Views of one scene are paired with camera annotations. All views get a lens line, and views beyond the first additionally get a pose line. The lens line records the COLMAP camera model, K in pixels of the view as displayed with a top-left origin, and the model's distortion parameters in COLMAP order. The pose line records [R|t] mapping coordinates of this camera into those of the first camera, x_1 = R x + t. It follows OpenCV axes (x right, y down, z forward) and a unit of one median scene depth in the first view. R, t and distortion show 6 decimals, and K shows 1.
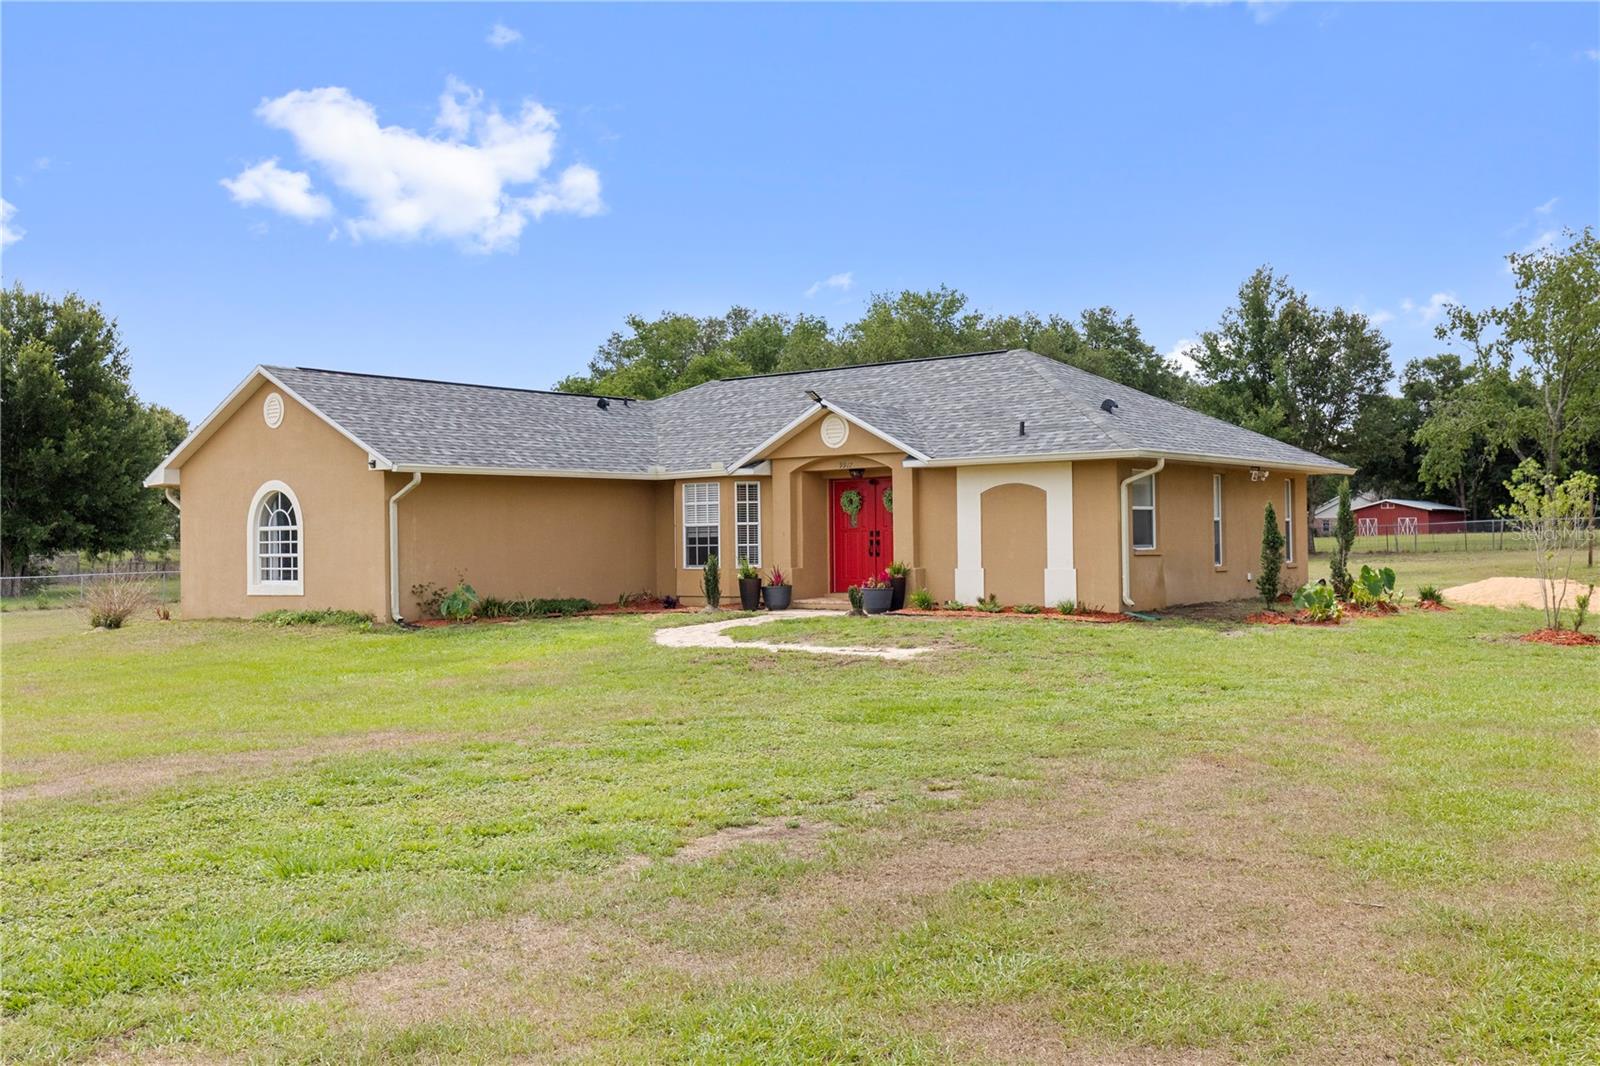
lens RADIAL K [[1518.9, 0, 801.9], [0, 1518.9, 525.8], [0, 0, 1]] dist [0.000899, 0.000000]
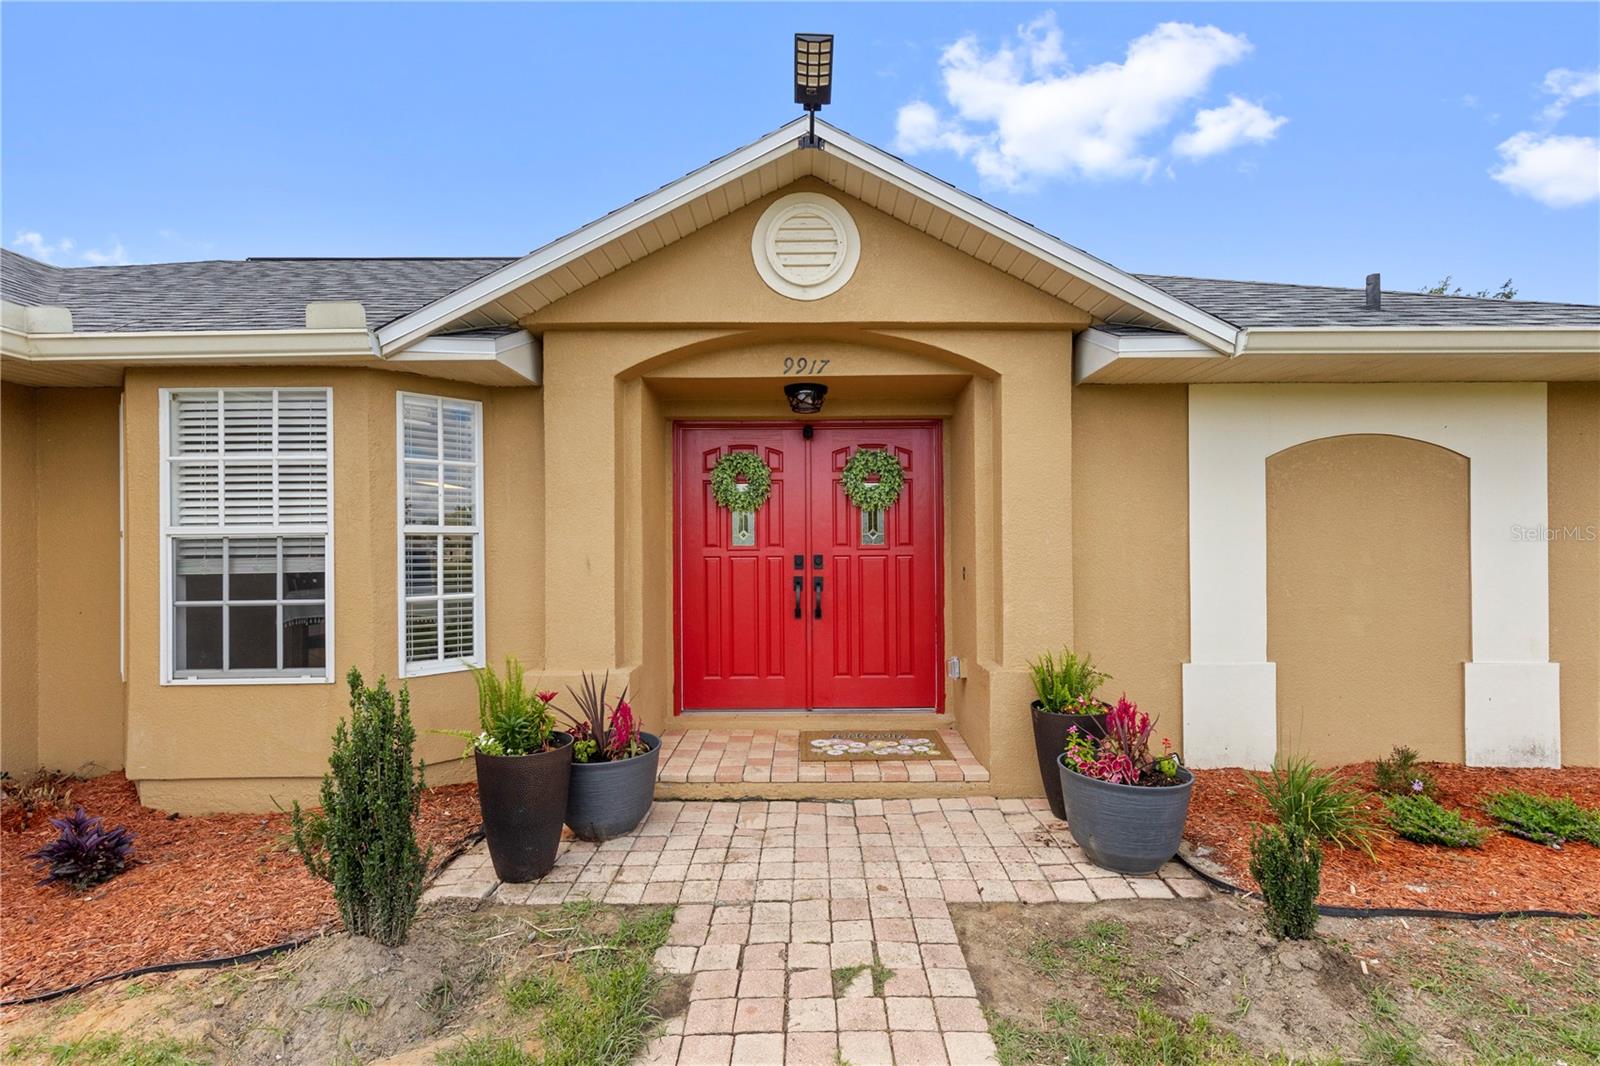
lens RADIAL K [[720.2, 0, 808.7], [0, 720.2, 546.6], [0, 0, 1]] dist [0.003596, -0.001030]
pose [[0.783963, 0.007353, 0.620764, -0.079838], [-0.010964, 0.999938, 0.002002, 0.000983], [-0.620710, -0.008376, 0.783995, 0.975240]]
